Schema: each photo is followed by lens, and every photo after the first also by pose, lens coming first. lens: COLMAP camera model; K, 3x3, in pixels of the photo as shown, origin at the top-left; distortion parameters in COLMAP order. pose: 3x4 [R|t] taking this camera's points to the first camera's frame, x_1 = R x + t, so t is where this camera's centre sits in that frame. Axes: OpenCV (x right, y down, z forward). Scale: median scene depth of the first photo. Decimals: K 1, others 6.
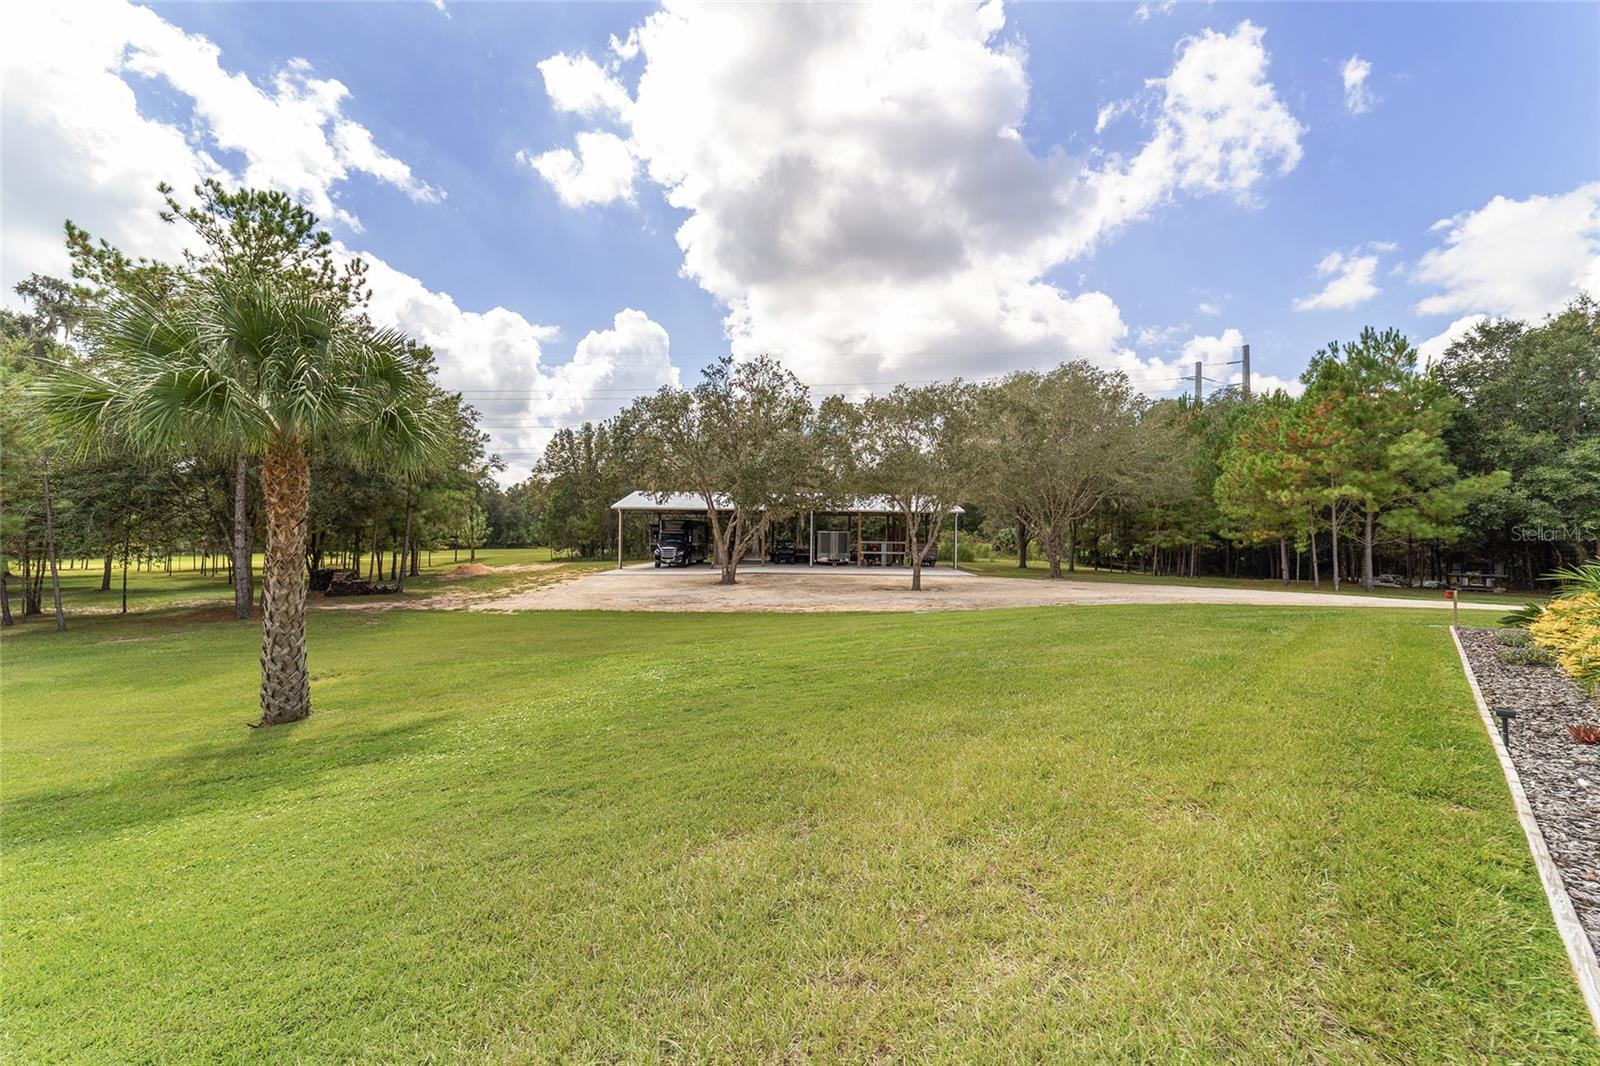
lens RADIAL K [[618.5, 0, 799.5], [0, 618.5, 529.8], [0, 0, 1]] dist [-0.017231, 0.011087]
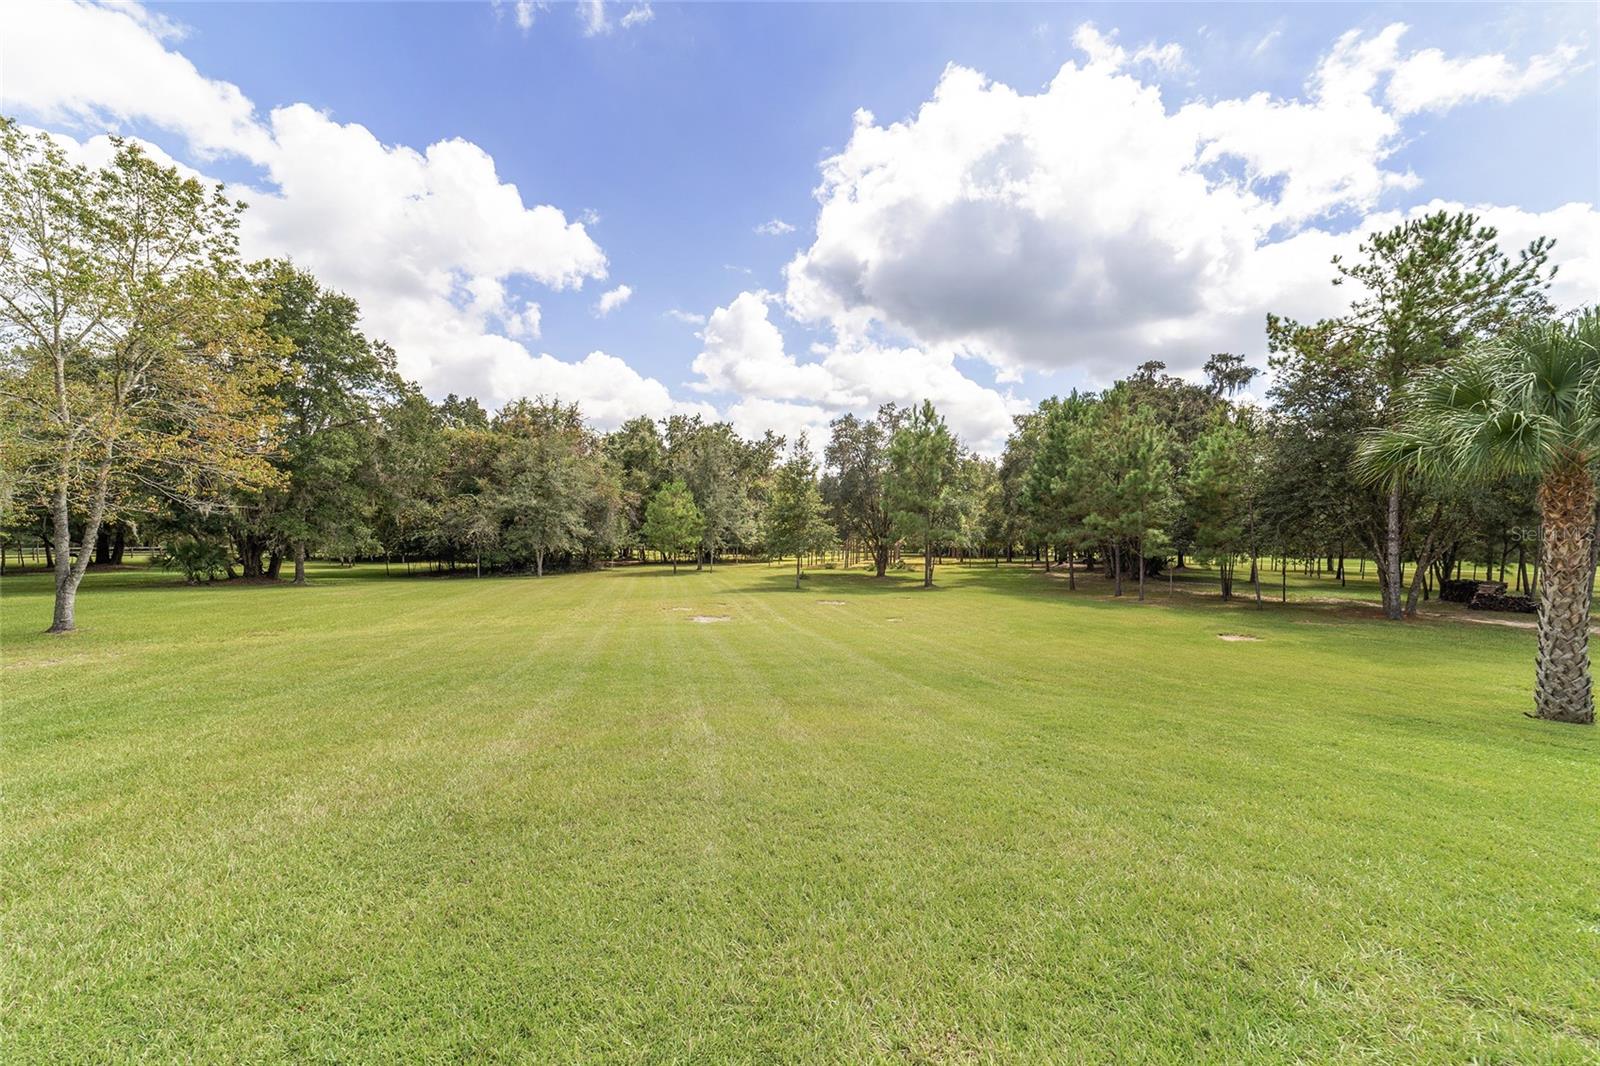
lens RADIAL K [[618.5, 0, 799.5], [0, 618.5, 529.8], [0, 0, 1]] dist [-0.017231, 0.011087]
pose [[0.149526, -0.002964, -0.988753, 0.016130], [-0.005479, 0.999978, -0.003826, -0.005427], [0.988743, 0.005989, 0.149507, -0.232146]]
